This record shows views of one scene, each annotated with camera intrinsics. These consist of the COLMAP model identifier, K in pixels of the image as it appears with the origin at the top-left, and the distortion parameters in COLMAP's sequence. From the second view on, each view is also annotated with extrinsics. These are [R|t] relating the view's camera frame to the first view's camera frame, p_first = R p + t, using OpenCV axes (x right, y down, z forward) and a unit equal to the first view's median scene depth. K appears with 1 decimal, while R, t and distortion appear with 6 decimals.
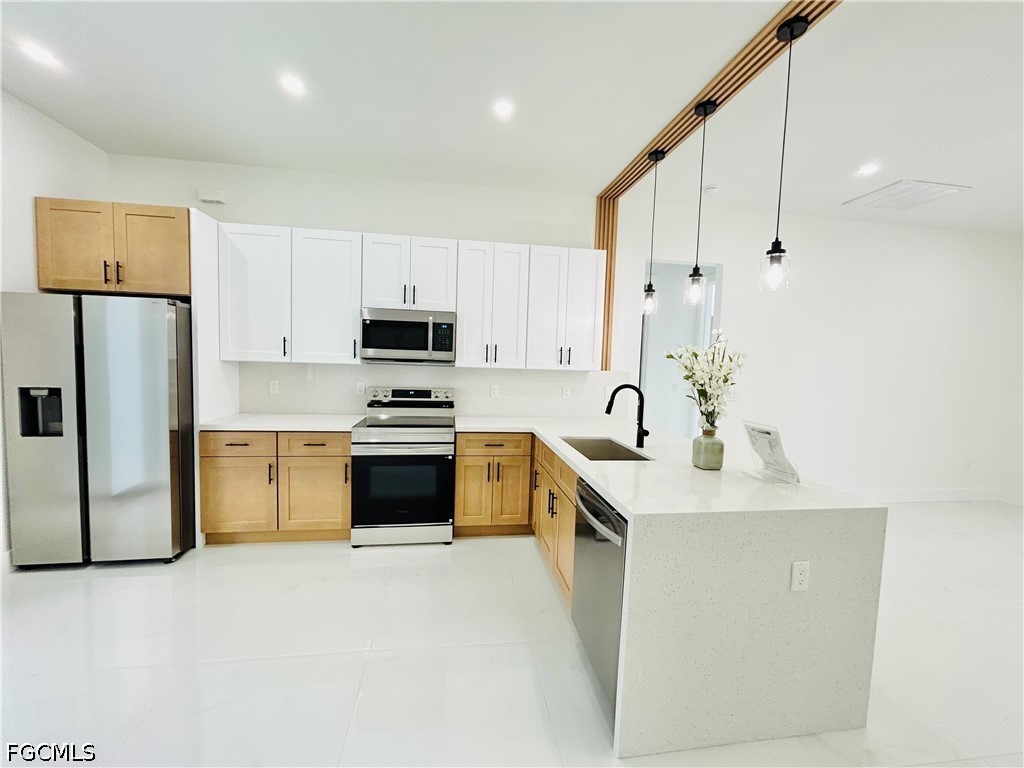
lens RADIAL K [[413.4, 0, 508.5], [0, 413.4, 383.4], [0, 0, 1]] dist [0.000319, 0.000215]
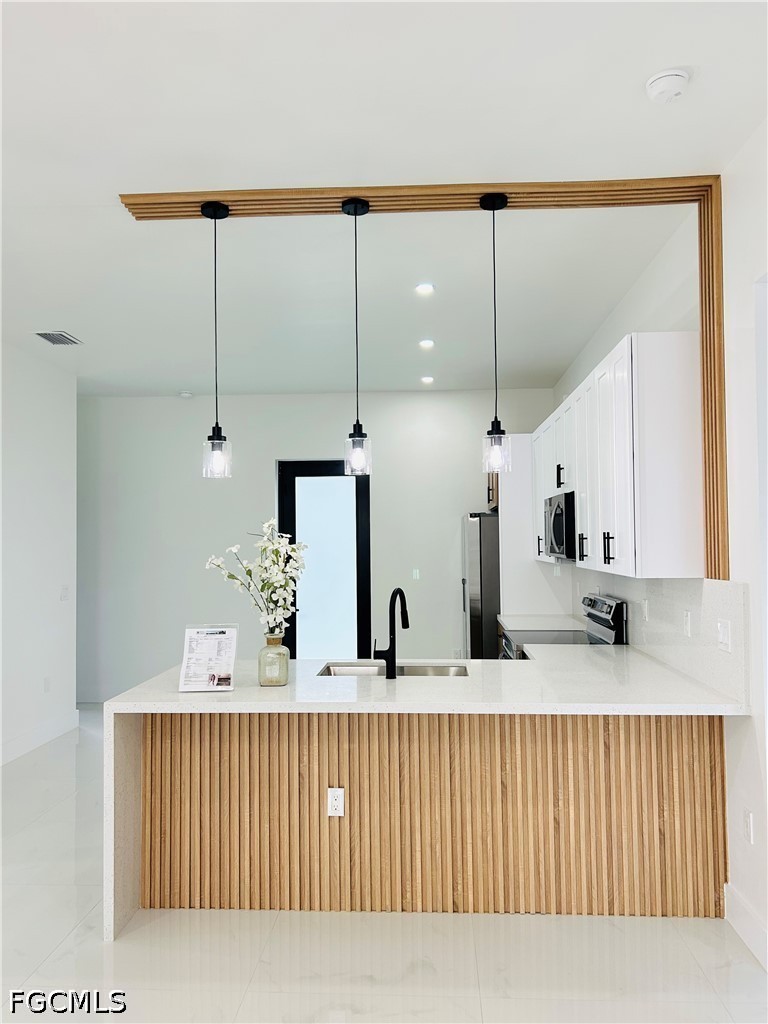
lens RADIAL K [[773.0, 0, 380.7], [0, 773.0, 530.4], [0, 0, 1]] dist [0.031291, -0.005479]
pose [[-0.209829, -0.047574, -0.976580, 1.405896], [-0.062649, 0.997417, -0.035128, -0.040746], [0.975729, 0.053811, -0.212267, 1.078266]]
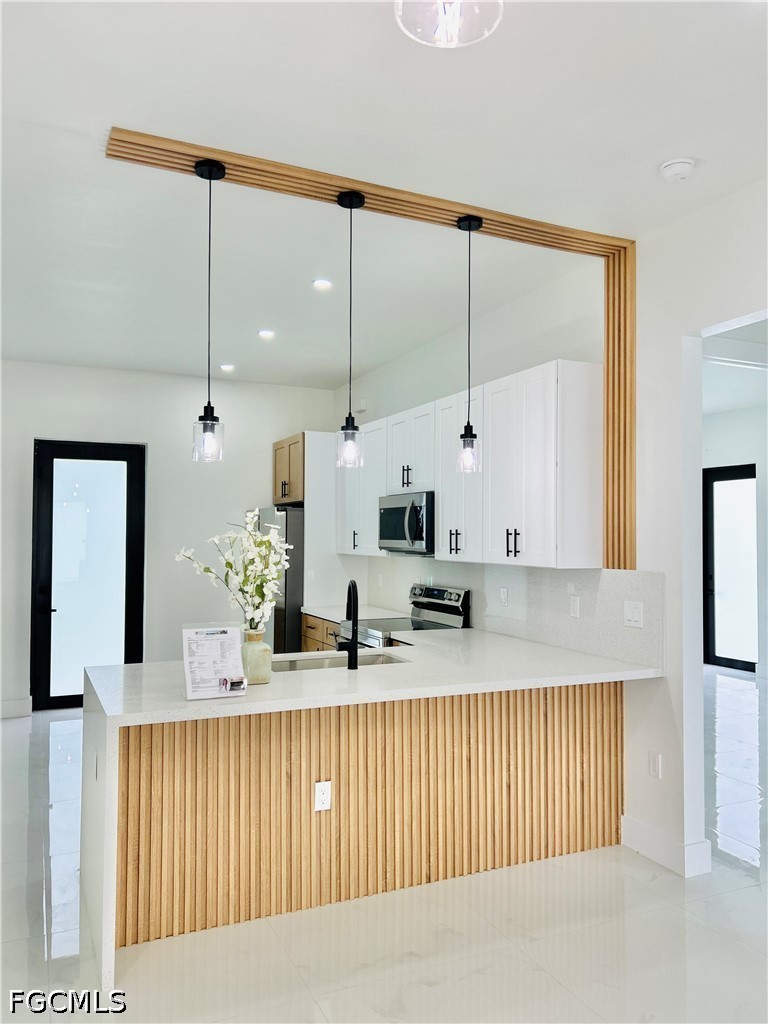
lens RADIAL K [[769.5, 0, 383.9], [0, 769.5, 528.0], [0, 0, 1]] dist [0.037737, -0.061931]
pose [[0.277926, -0.041259, -0.959716, 1.400835], [-0.058086, 0.996527, -0.059663, -0.009041], [0.958845, 0.072328, 0.274564, 0.569625]]
